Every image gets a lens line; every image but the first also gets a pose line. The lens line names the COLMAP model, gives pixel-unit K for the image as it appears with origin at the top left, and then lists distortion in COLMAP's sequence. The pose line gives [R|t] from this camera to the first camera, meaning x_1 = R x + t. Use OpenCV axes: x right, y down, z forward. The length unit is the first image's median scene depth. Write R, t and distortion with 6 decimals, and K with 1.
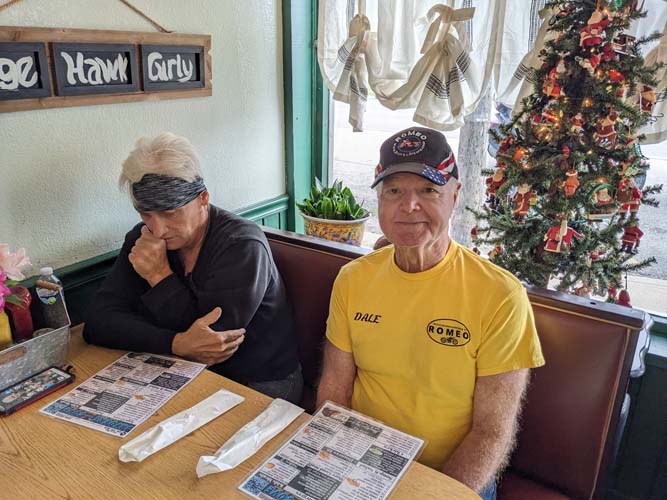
lens RADIAL K [[527.8, 0, 328.4], [0, 527.8, 255.2], [0, 0, 1]] dist [0.041395, -0.065906]
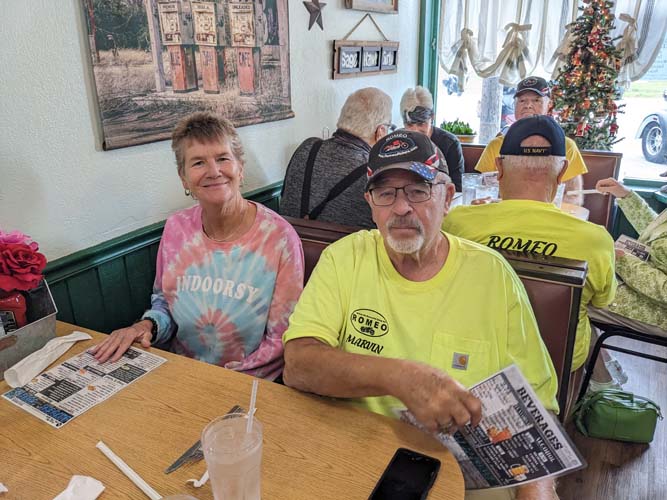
lens RADIAL K [[527.8, 0, 339.2], [0, 527.8, 246.0], [0, 0, 1]] dist [0.041395, -0.065906]
pose [[0.996604, -0.051338, 0.064377, -0.739275], [0.052182, 0.998571, -0.011494, 0.424960], [-0.063695, 0.014814, 0.997859, -1.127806]]
